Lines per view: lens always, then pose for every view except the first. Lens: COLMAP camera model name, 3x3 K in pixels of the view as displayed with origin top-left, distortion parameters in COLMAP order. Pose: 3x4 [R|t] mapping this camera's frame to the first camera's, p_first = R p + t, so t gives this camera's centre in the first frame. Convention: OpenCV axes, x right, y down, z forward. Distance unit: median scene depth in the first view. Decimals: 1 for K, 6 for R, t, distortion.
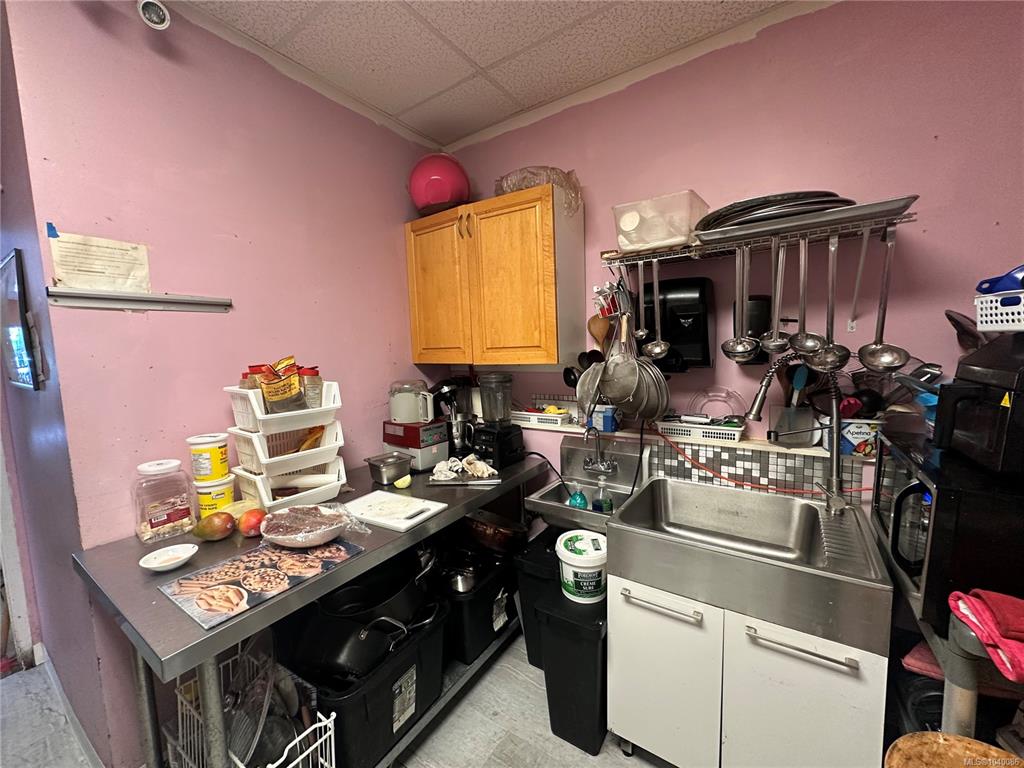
lens RADIAL K [[403.5, 0, 512.0], [0, 403.5, 384.0], [0, 0, 1]] dist [-0.003166, 0.000090]
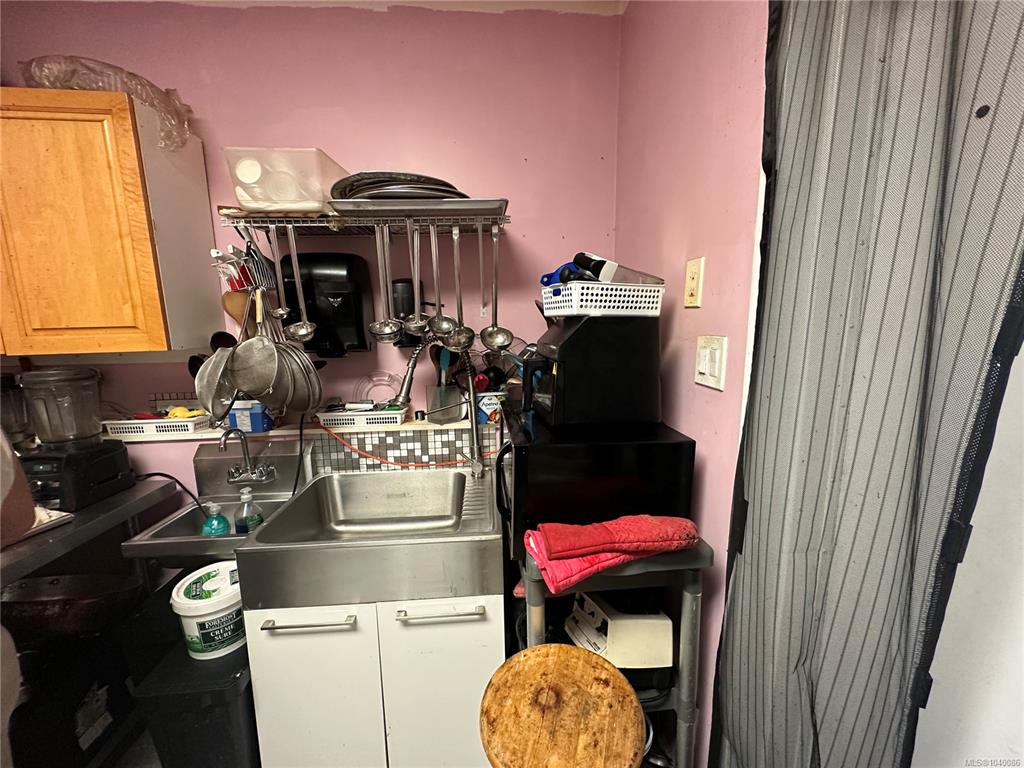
lens RADIAL K [[403.5, 0, 512.0], [0, 403.5, 384.0], [0, 0, 1]] dist [-0.003166, 0.000090]
pose [[0.787963, -0.072182, 0.611477, 0.174028], [0.053077, 0.997371, 0.049339, 0.008237], [-0.613431, -0.006422, 0.789722, 0.037025]]
